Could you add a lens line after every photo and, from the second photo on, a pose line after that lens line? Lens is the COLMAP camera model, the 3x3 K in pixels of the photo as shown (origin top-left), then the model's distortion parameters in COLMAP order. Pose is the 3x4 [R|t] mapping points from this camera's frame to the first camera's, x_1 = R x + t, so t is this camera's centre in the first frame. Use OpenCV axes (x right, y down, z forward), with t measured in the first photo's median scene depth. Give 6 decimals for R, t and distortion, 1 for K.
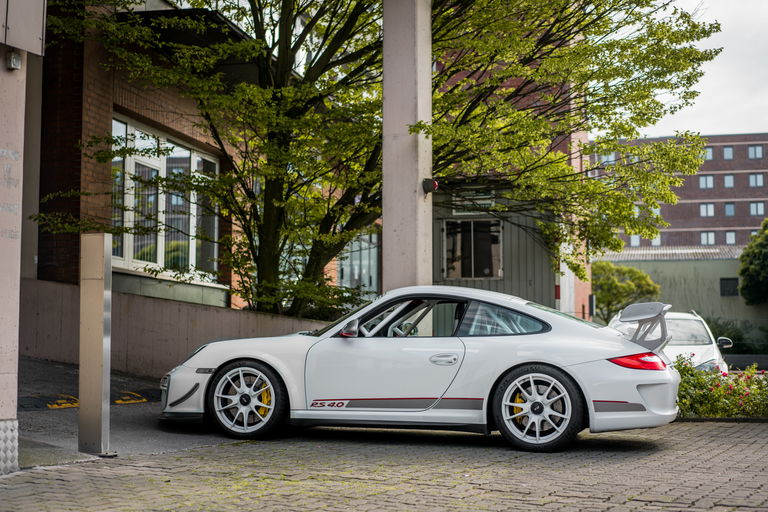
lens RADIAL K [[1212.2, 0, 384.0], [0, 1212.2, 256.0], [0, 0, 1]] dist [0.144270, -0.926192]
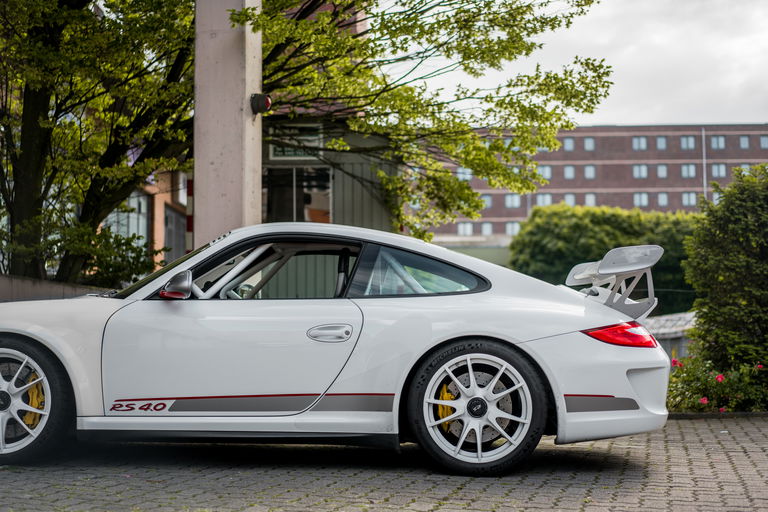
lens RADIAL K [[1212.2, 0, 384.0], [0, 1212.2, 256.0], [0, 0, 1]] dist [0.144270, -0.926192]
pose [[0.978884, 0.010423, 0.204149, -0.052509], [-0.011640, 0.999921, 0.004763, 0.040988], [-0.204083, -0.007039, 0.978928, 0.368205]]
